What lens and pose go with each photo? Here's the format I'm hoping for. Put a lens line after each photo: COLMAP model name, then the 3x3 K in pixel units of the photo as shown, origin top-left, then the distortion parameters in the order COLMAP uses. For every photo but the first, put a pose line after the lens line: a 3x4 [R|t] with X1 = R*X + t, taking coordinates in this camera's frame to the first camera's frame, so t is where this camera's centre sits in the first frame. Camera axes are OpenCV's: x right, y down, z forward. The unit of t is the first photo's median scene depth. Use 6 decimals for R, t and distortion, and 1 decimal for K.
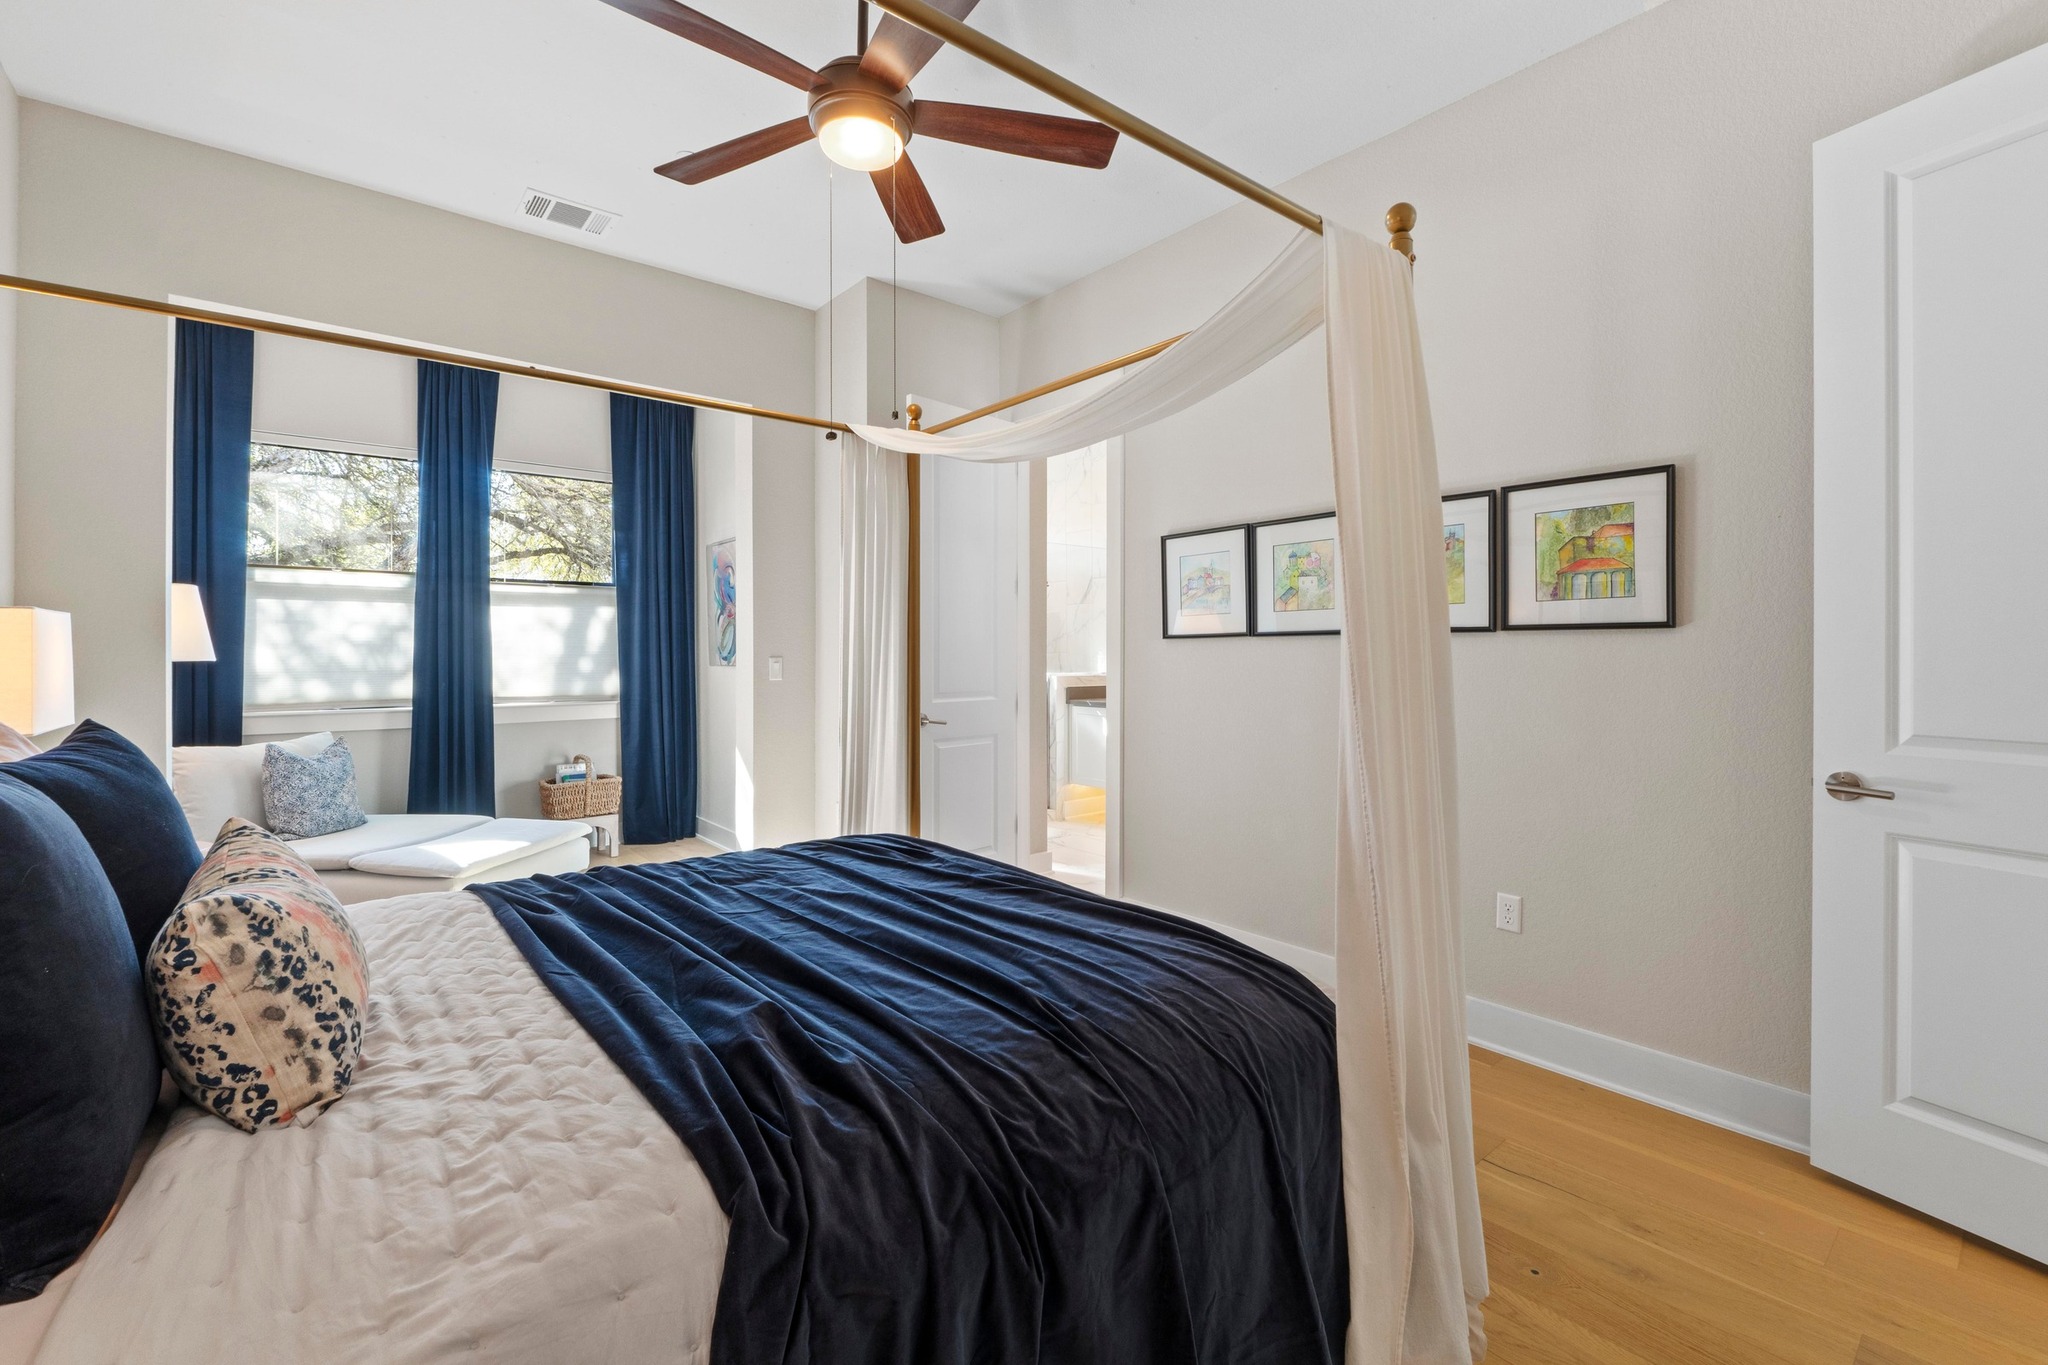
lens RADIAL K [[880.6, 0, 1023.9], [0, 880.6, 647.7], [0, 0, 1]] dist [-0.004310, -0.000548]
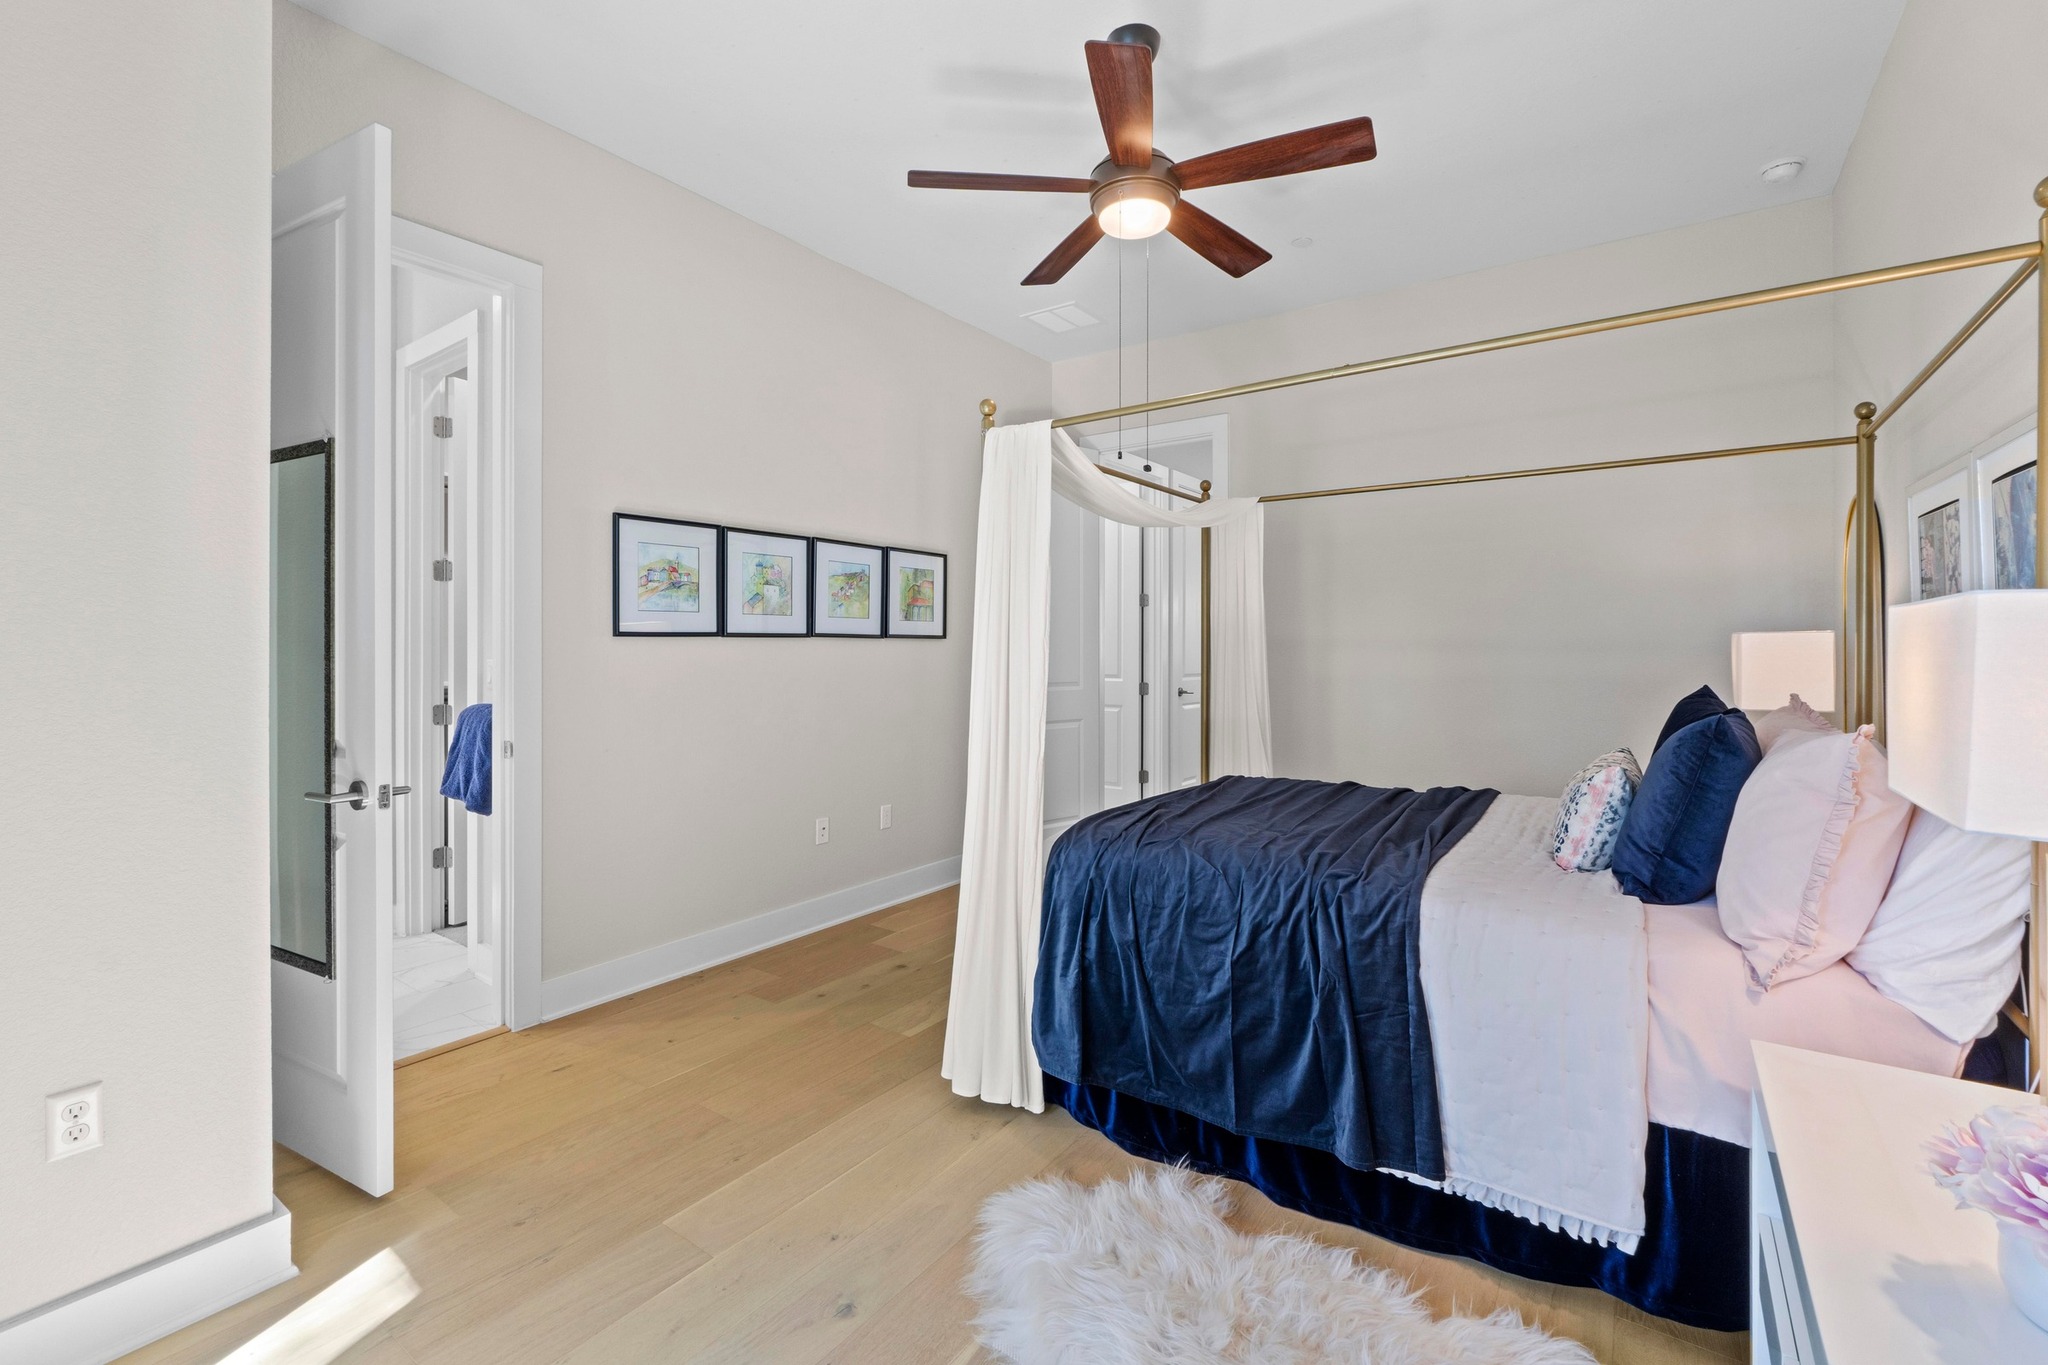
lens RADIAL K [[893.7, 0, 1007.6], [0, 893.7, 666.3], [0, 0, 1]] dist [-0.000159, -0.000205]
pose [[-0.246949, -0.014074, 0.968926, -0.837081], [-0.001331, 0.999899, 0.014184, 0.006940], [-0.969028, 0.002213, -0.246943, 0.940795]]
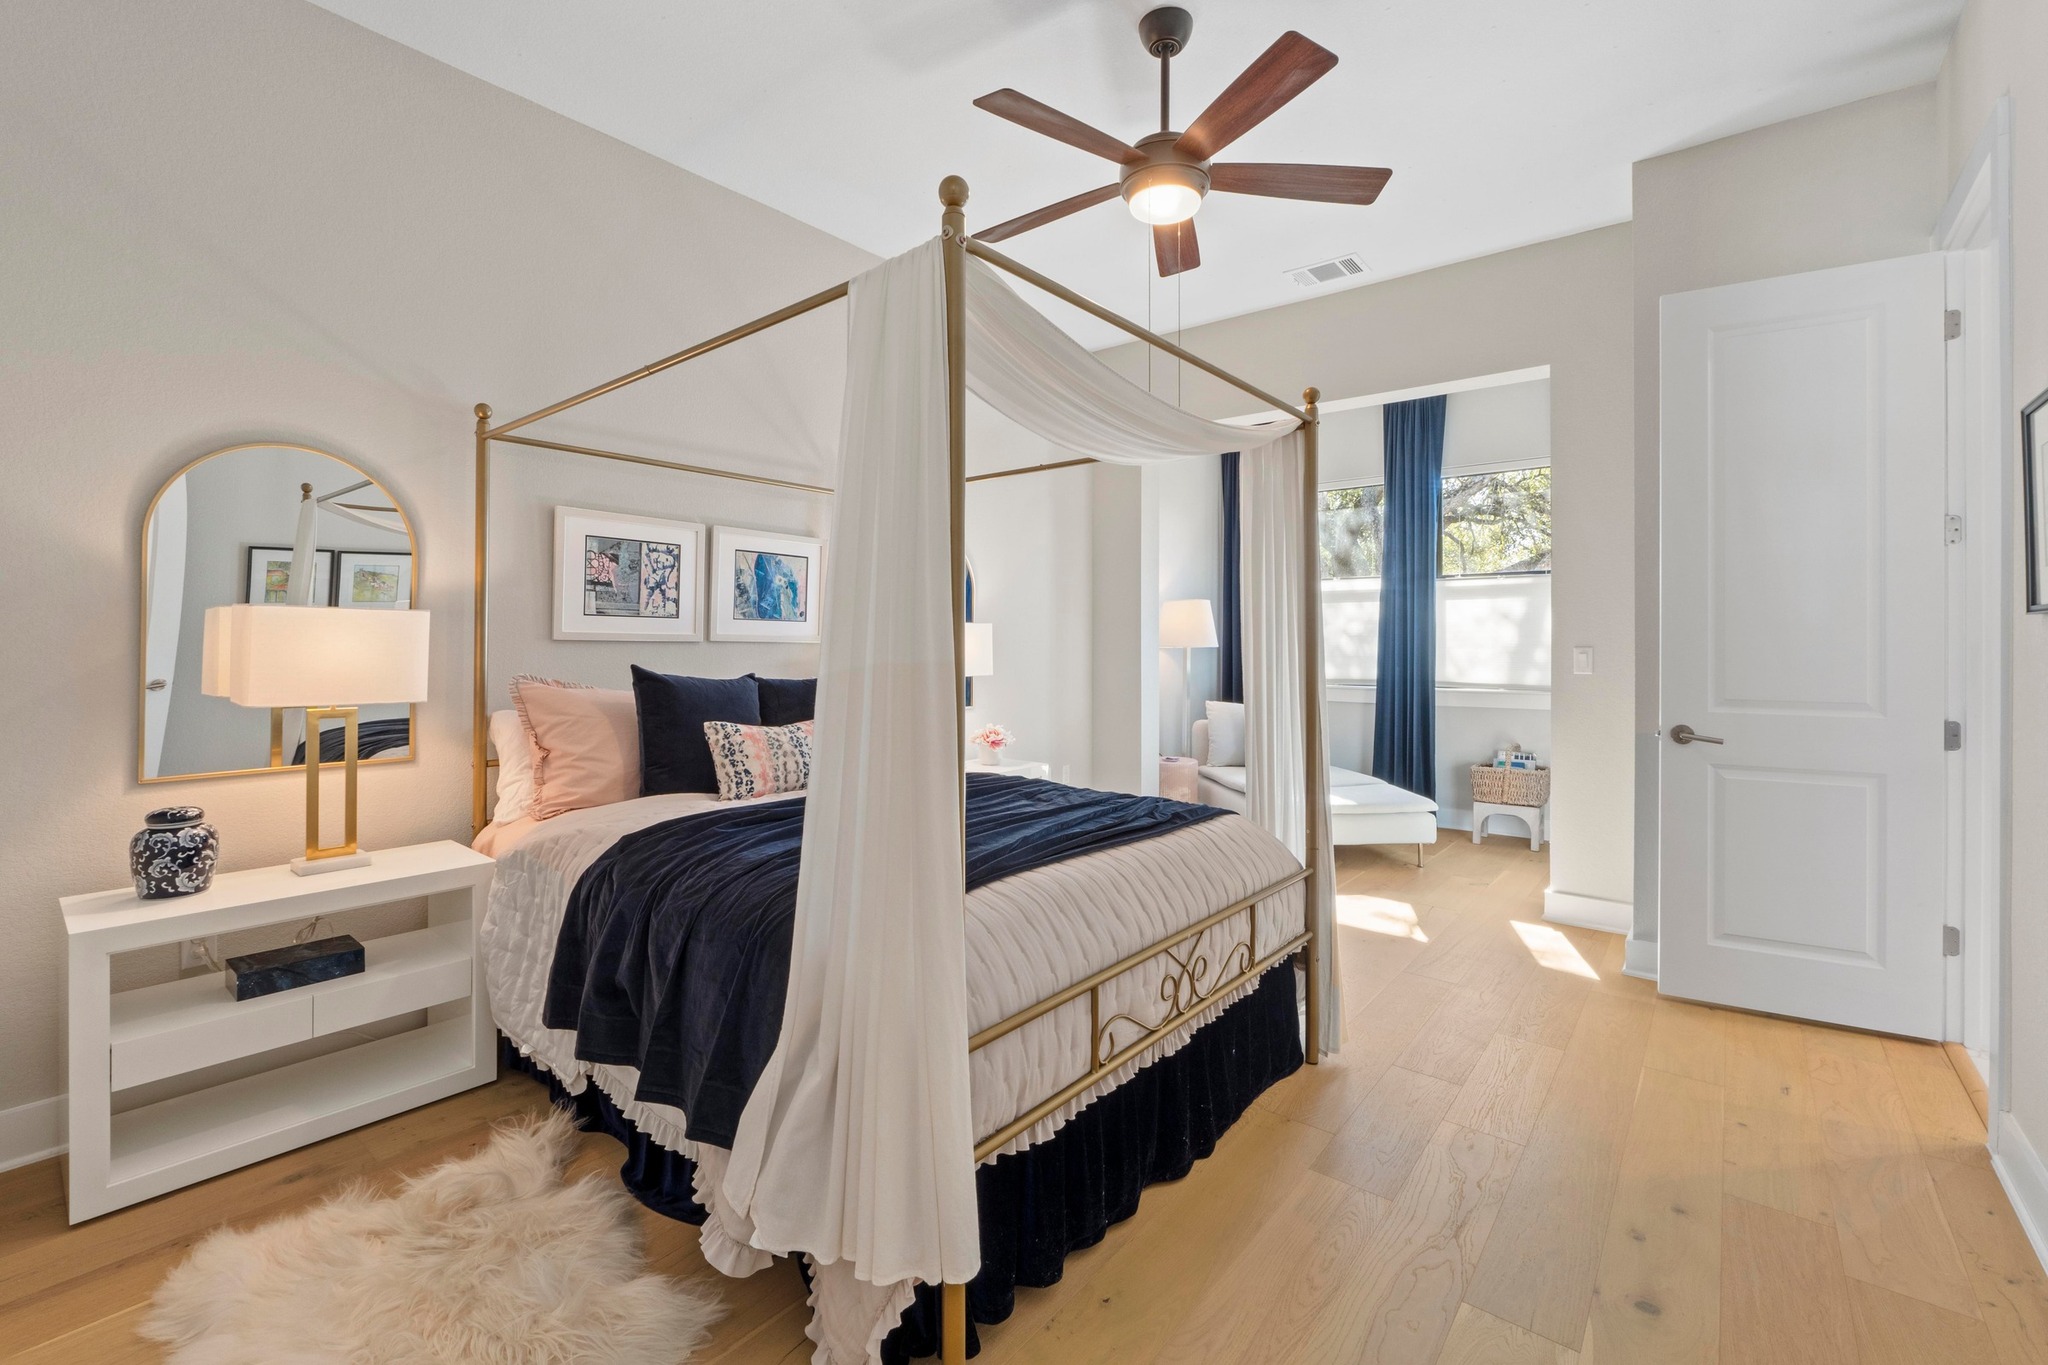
lens RADIAL K [[880.6, 0, 1023.9], [0, 880.6, 647.7], [0, 0, 1]] dist [-0.004310, -0.000548]
pose [[0.190518, 0.004984, -0.981671, 0.592580], [0.005188, 0.999968, 0.006084, 0.003562], [0.981670, -0.006252, 0.190486, 0.382299]]
